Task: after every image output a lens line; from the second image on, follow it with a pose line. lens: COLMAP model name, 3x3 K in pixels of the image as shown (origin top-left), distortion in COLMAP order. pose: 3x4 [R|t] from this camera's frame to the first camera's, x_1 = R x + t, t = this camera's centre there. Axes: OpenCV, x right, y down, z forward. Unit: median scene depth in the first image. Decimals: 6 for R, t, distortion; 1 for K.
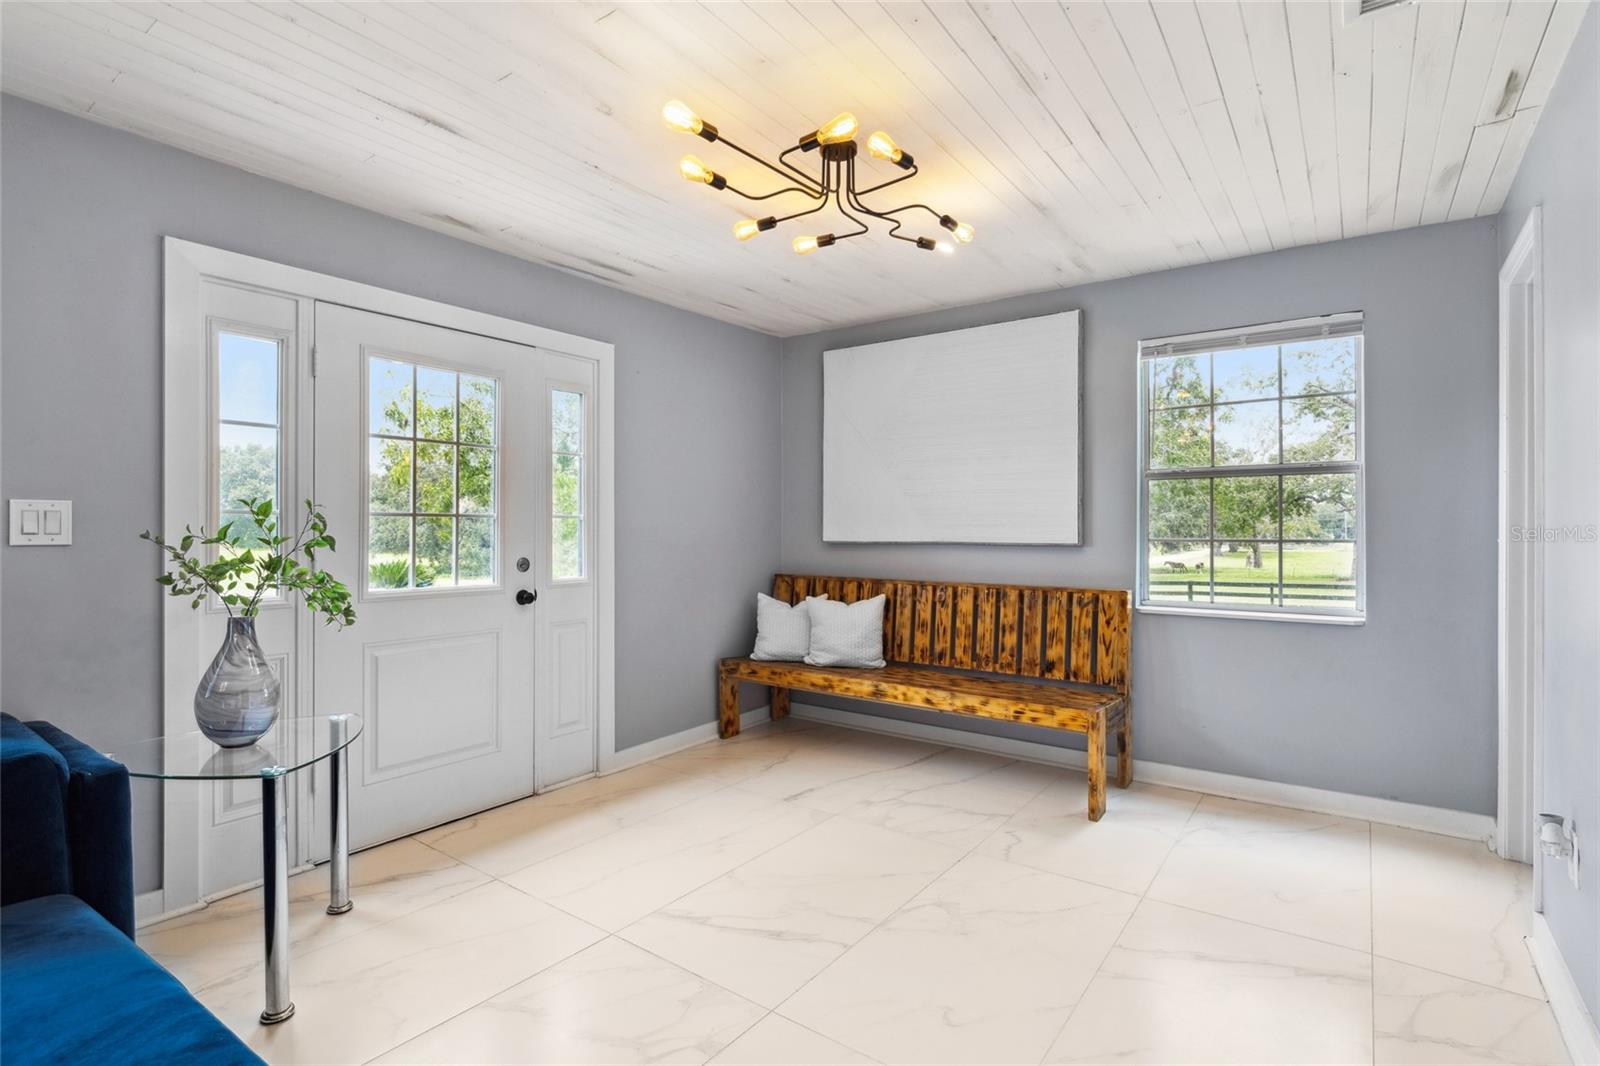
lens RADIAL K [[760.6, 0, 793.5], [0, 760.6, 526.1], [0, 0, 1]] dist [-0.000189, 0.000097]
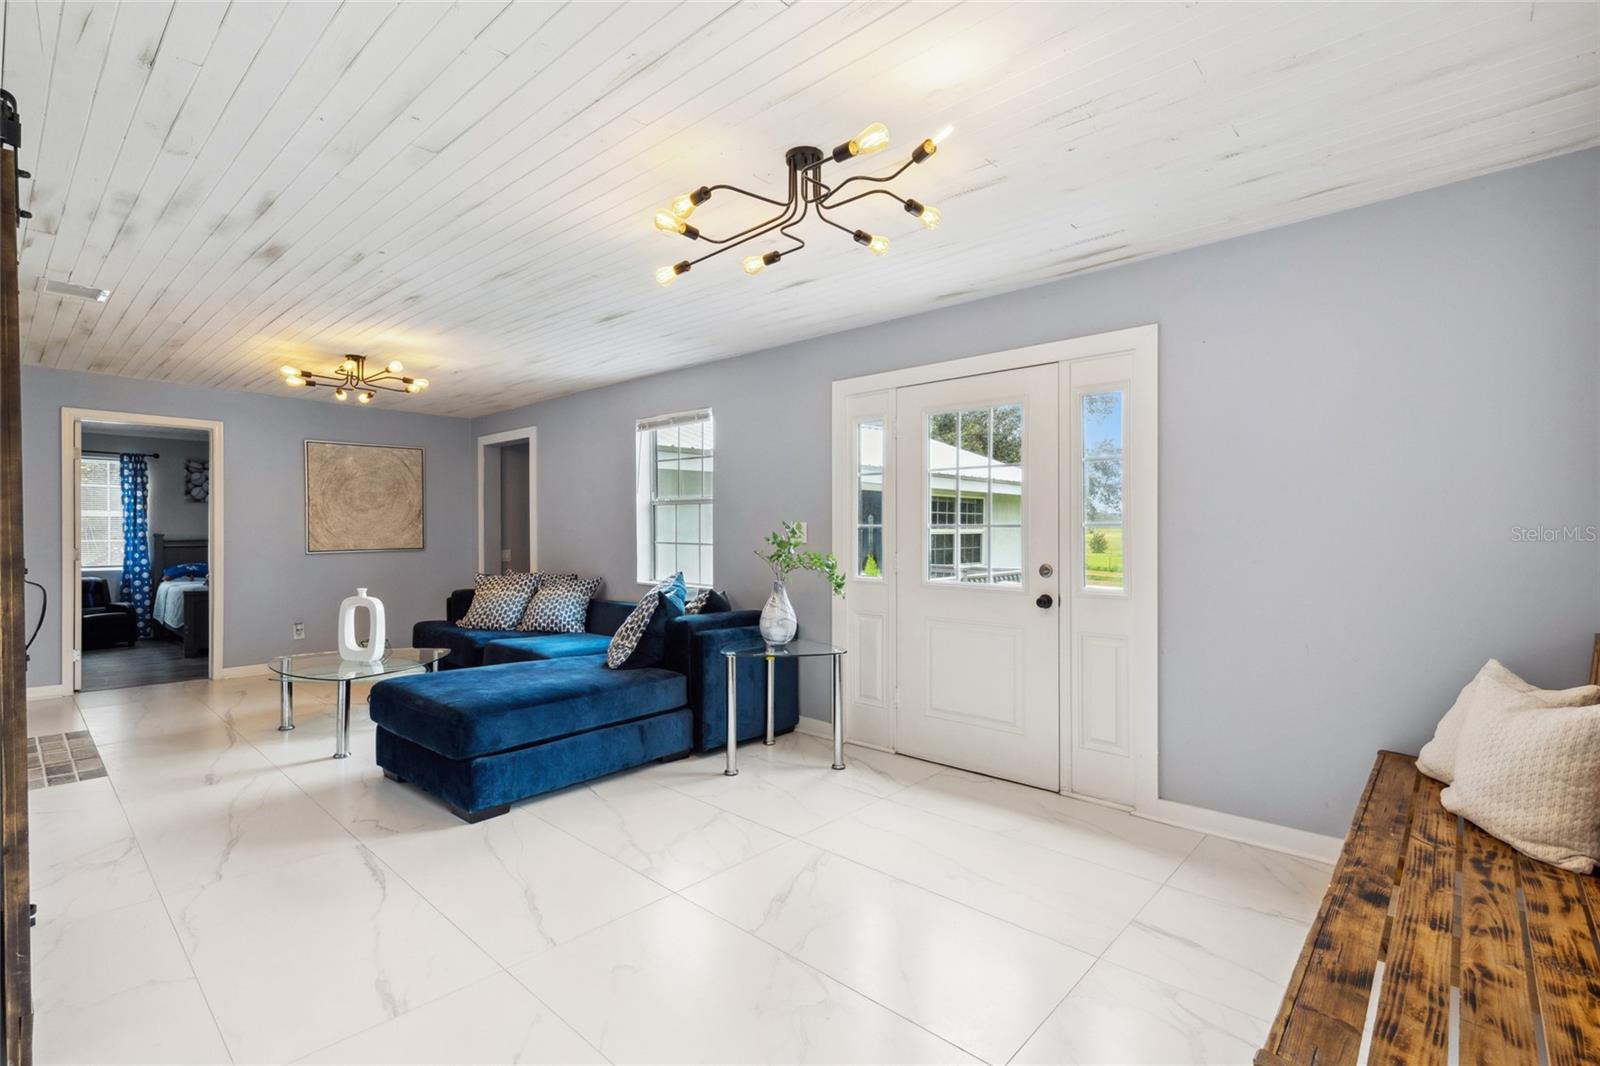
lens RADIAL K [[731.7, 0, 788.2], [0, 731.7, 532.3], [0, 0, 1]] dist [0.008489, -0.000250]
pose [[-0.104196, 0.002496, -0.994554, 0.617381], [0.002944, 0.999993, 0.002201, -0.005590], [0.994552, -0.002699, -0.104203, 0.657023]]
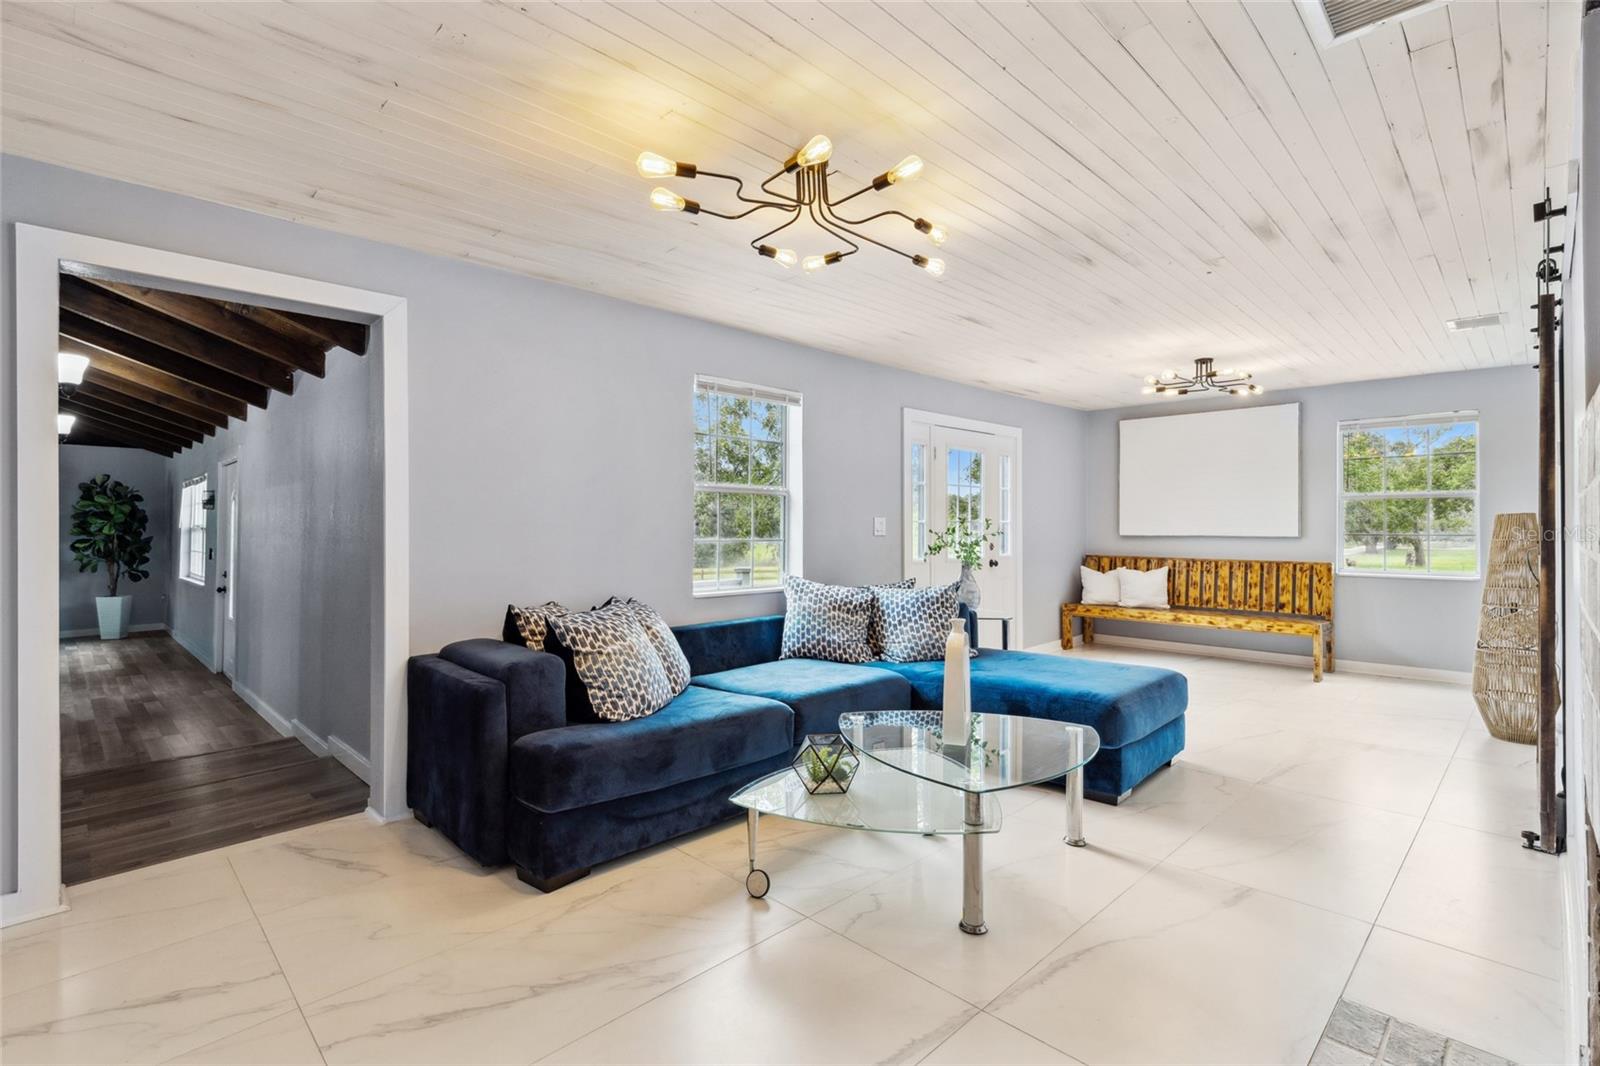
lens RADIAL K [[731.7, 0, 795.5], [0, 731.7, 523.0], [0, 0, 1]] dist [0.008489, -0.000250]
pose [[0.987913, -0.001812, -0.154997, -0.492494], [0.001745, 0.999998, -0.000571, -0.008696], [0.154998, 0.000294, 0.987915, -0.823387]]
